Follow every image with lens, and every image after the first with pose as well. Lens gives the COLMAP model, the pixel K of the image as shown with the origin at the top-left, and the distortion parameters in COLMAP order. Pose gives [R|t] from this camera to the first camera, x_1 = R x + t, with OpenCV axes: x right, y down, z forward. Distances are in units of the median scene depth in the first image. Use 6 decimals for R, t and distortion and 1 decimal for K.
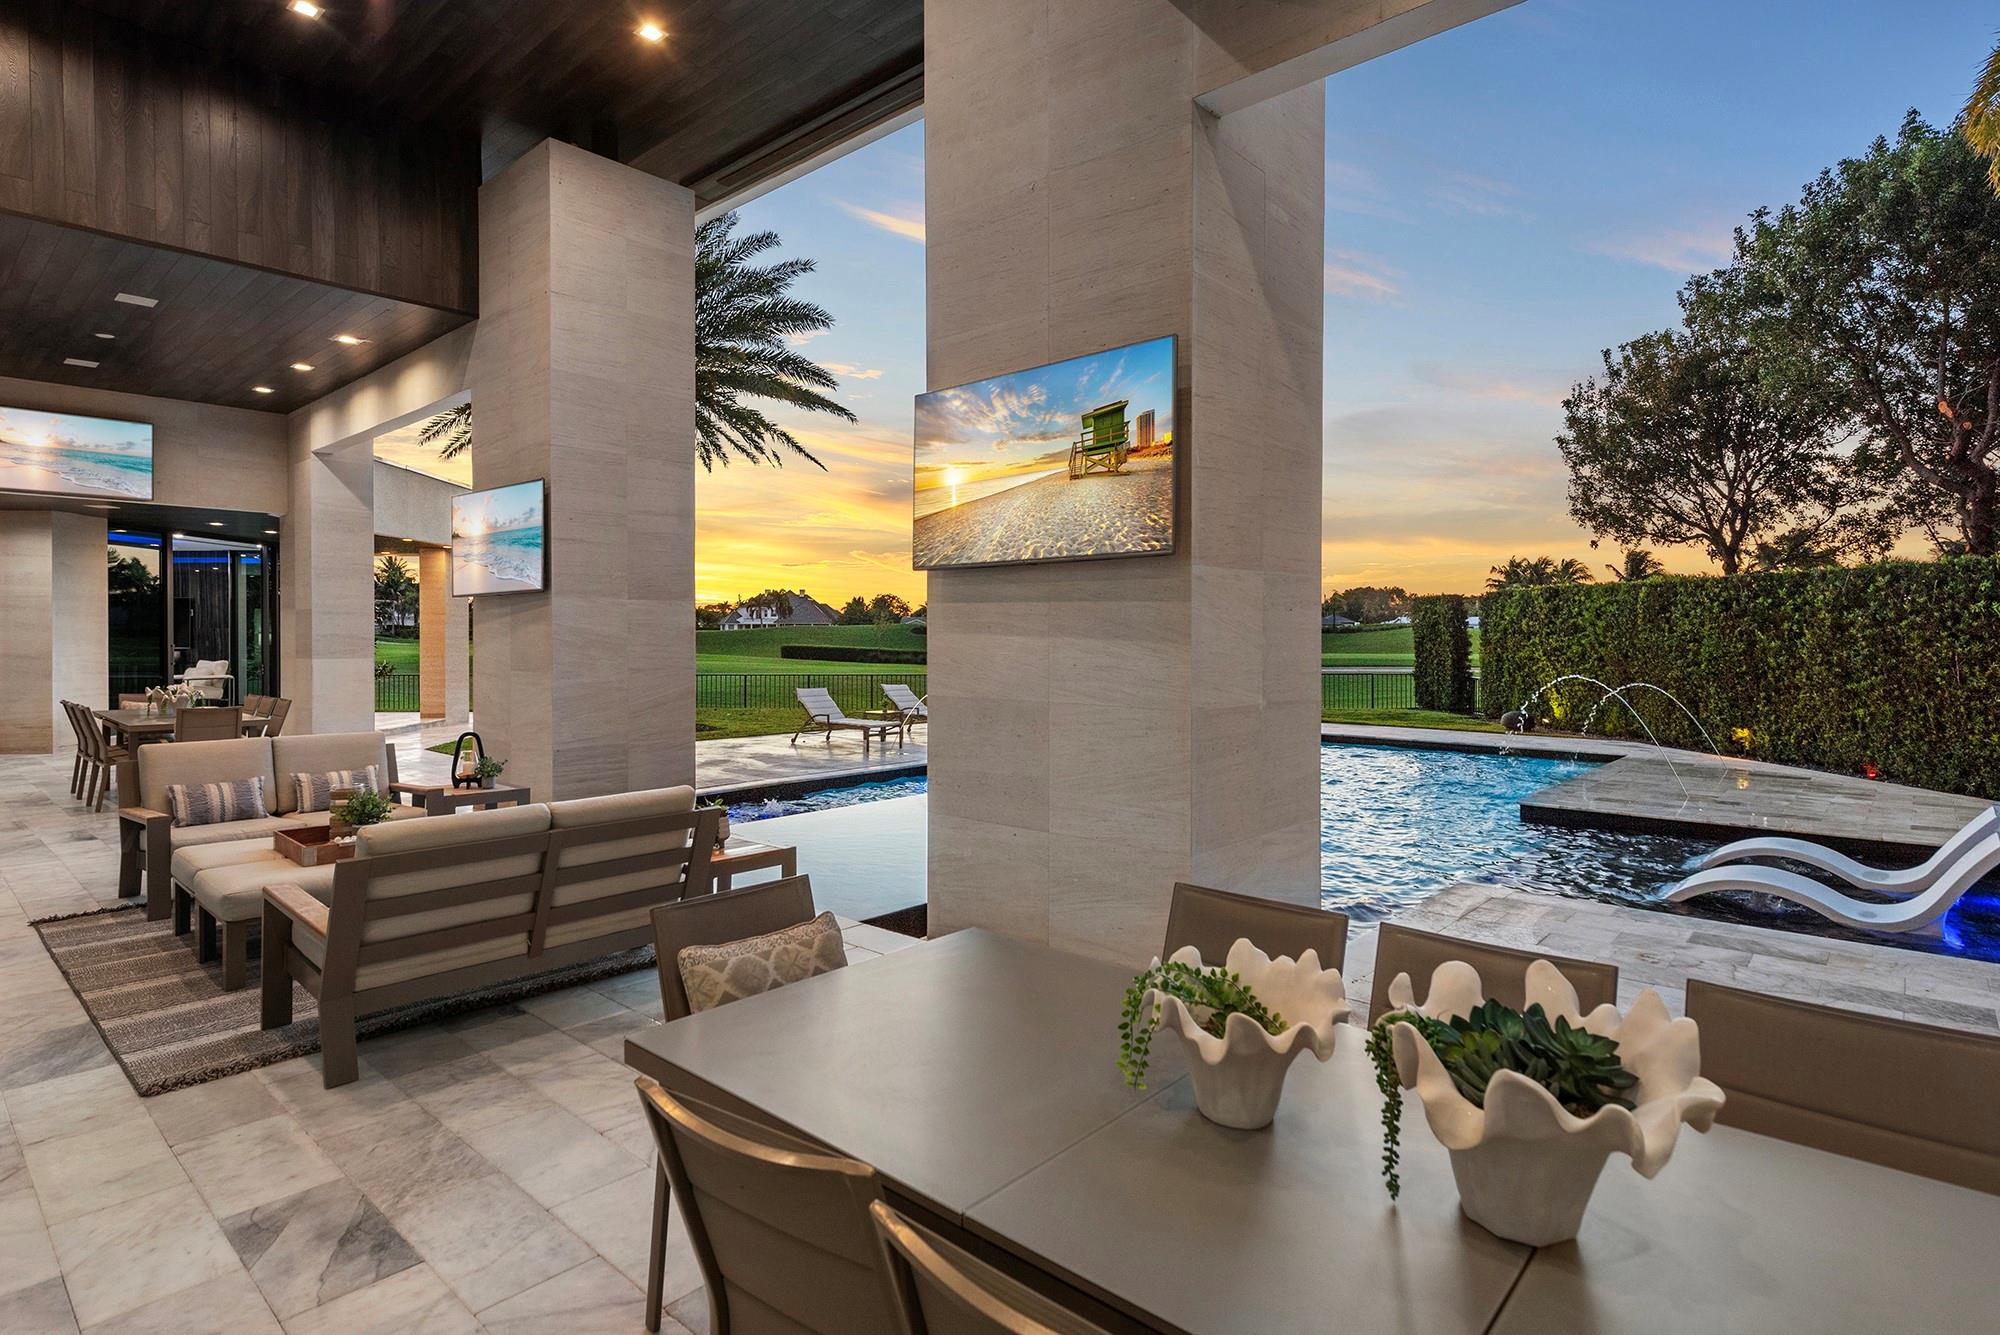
lens RADIAL K [[1019.3, 0, 992.3], [0, 1019.3, 665.6], [0, 0, 1]] dist [-0.002173, -0.000513]
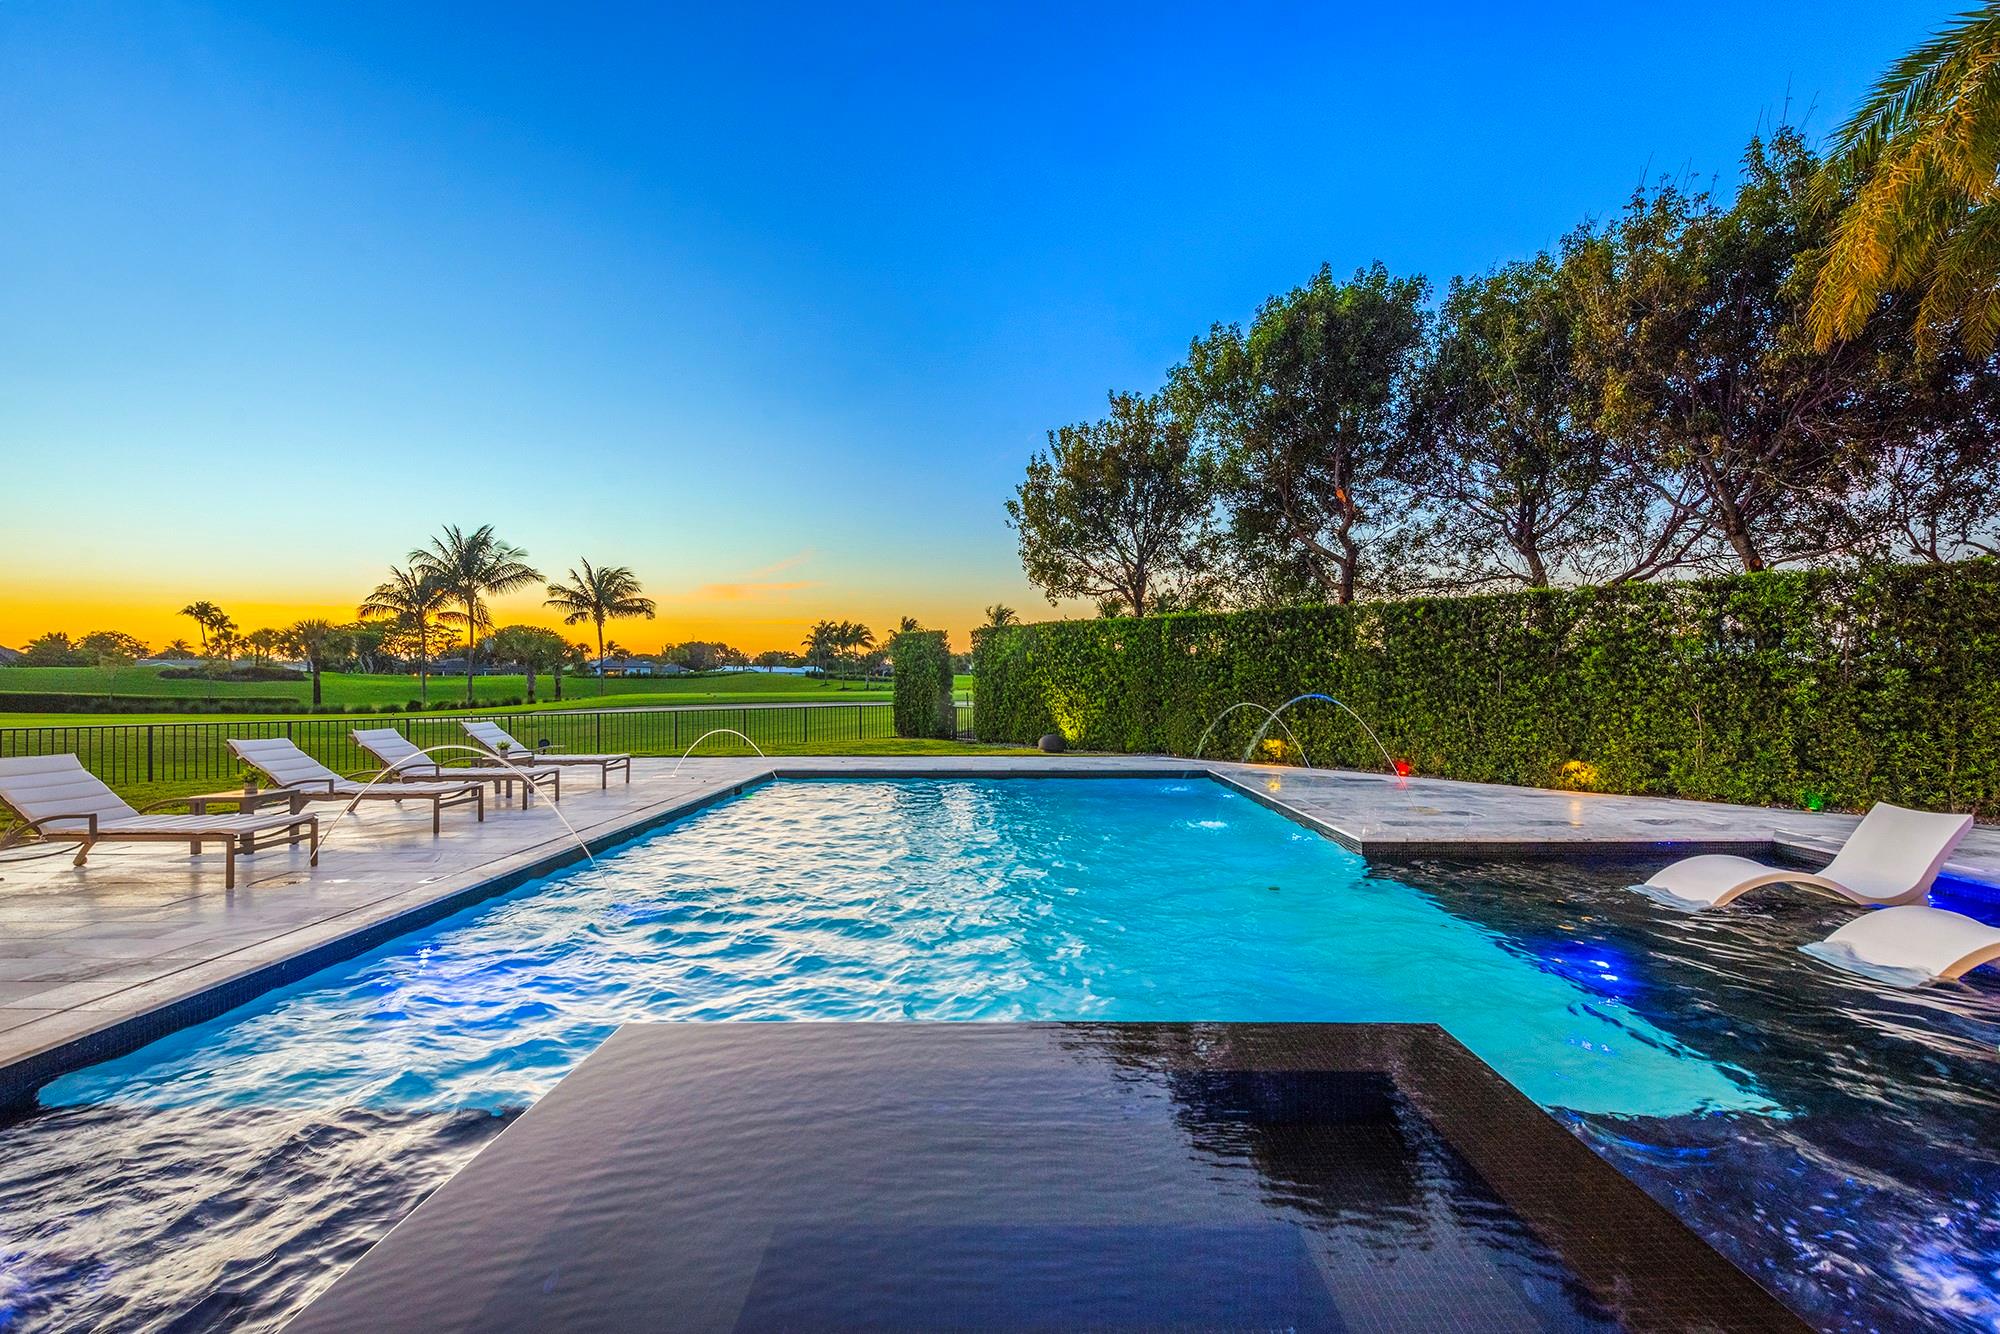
lens RADIAL K [[799.4, 0, 1005.3], [0, 799.4, 683.4], [0, 0, 1]] dist [0.000919, -0.000374]
pose [[0.735762, -0.002232, 0.677237, -0.075682], [0.021972, 0.999547, -0.020576, 0.005918], [-0.676884, 0.030019, 0.735477, 0.351491]]
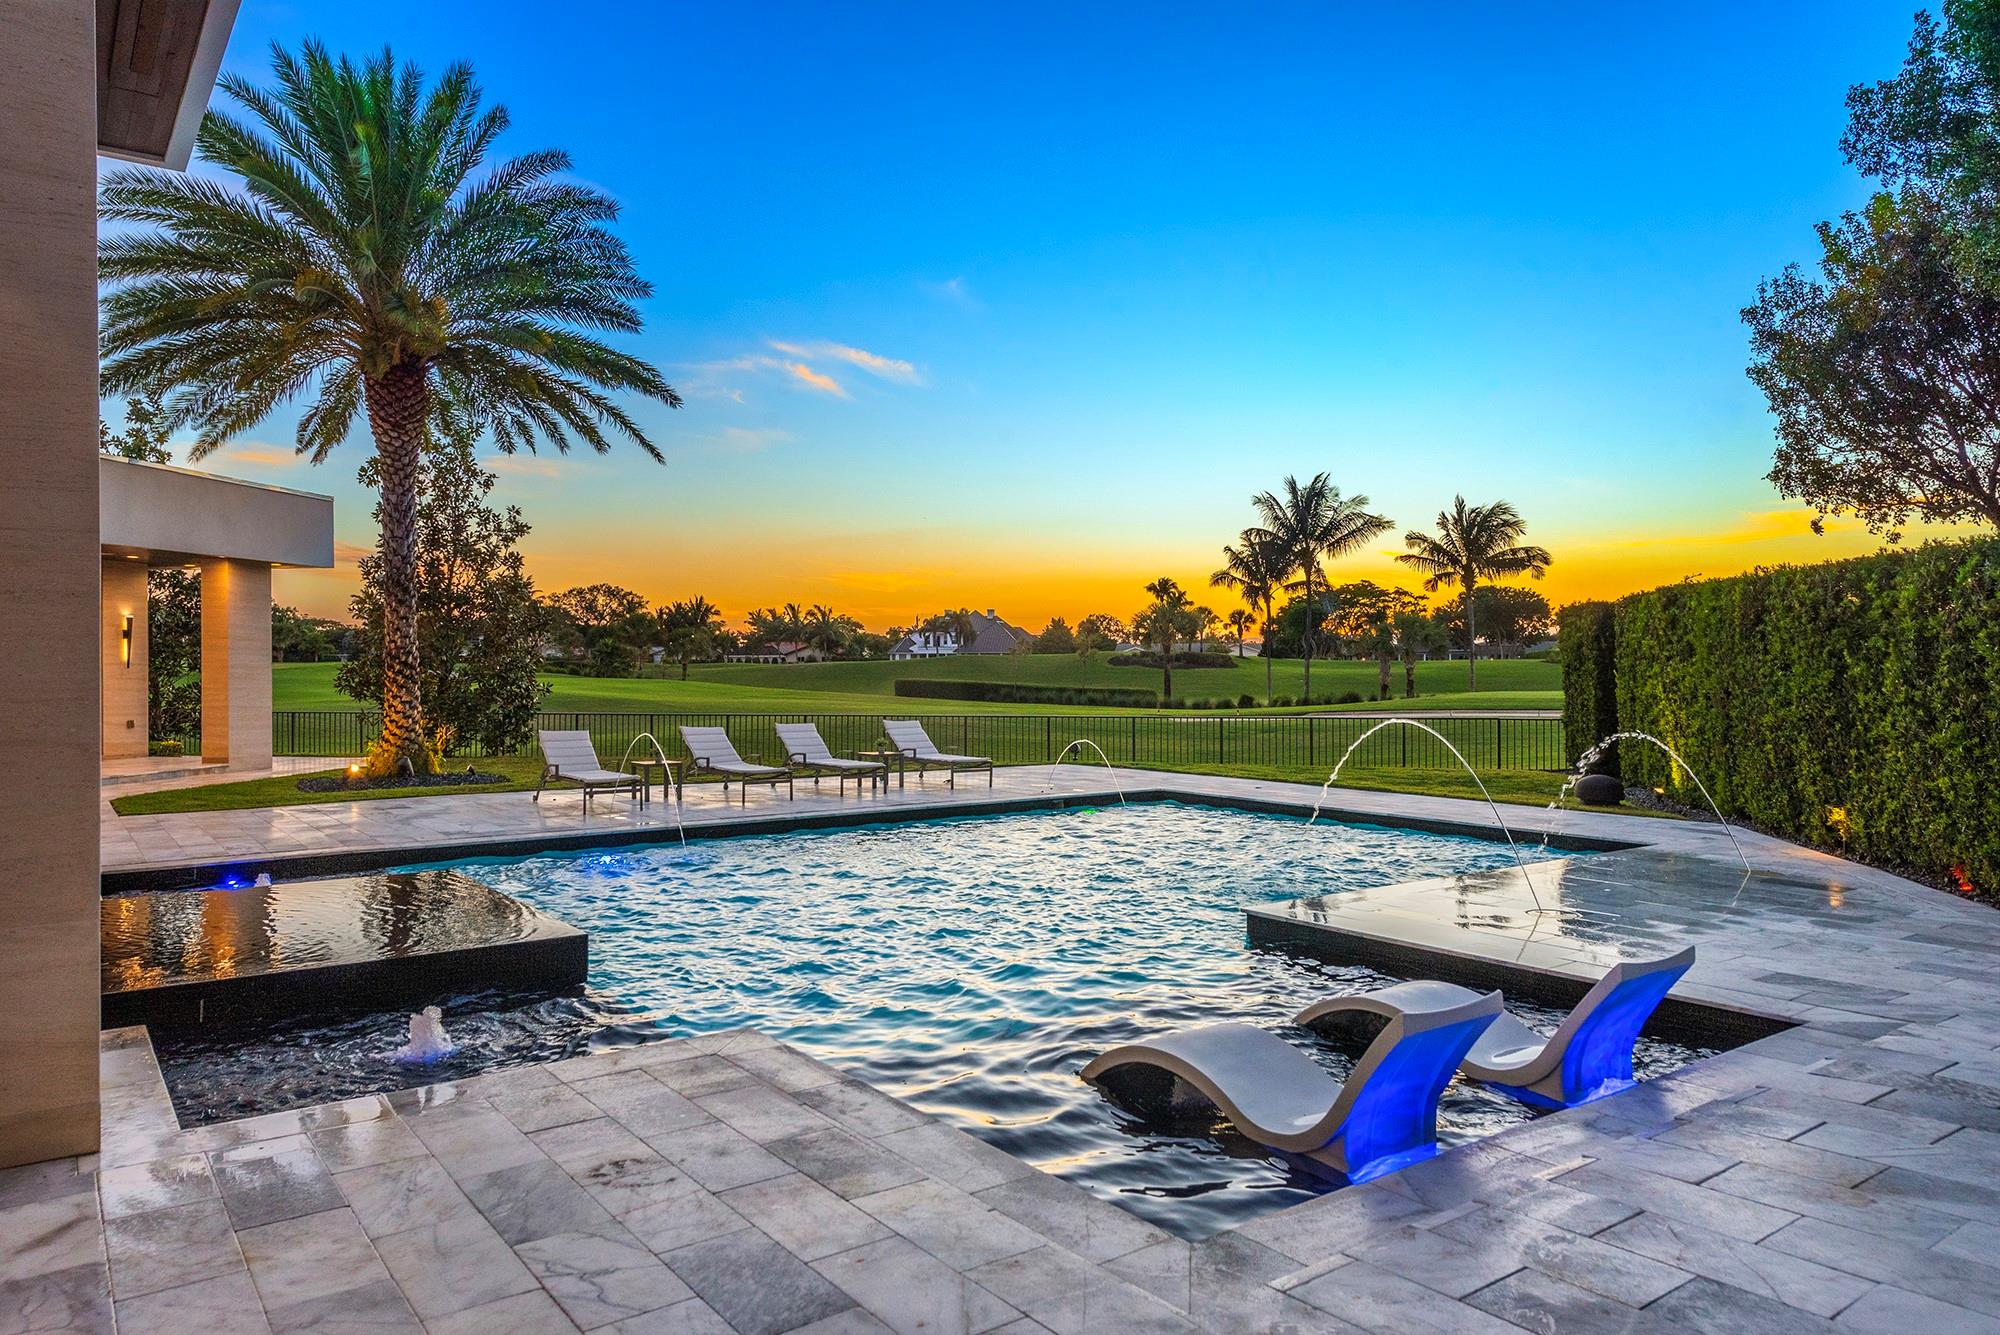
lens RADIAL K [[1327.0, 0, 1004.8], [0, 1327.0, 660.0], [0, 0, 1]] dist [0.003975, 0.001161]
pose [[0.978761, -0.002215, -0.204992, 0.268495], [-0.005135, 0.999363, -0.035316, 0.002028], [0.204940, 0.035619, 0.978126, 0.063513]]
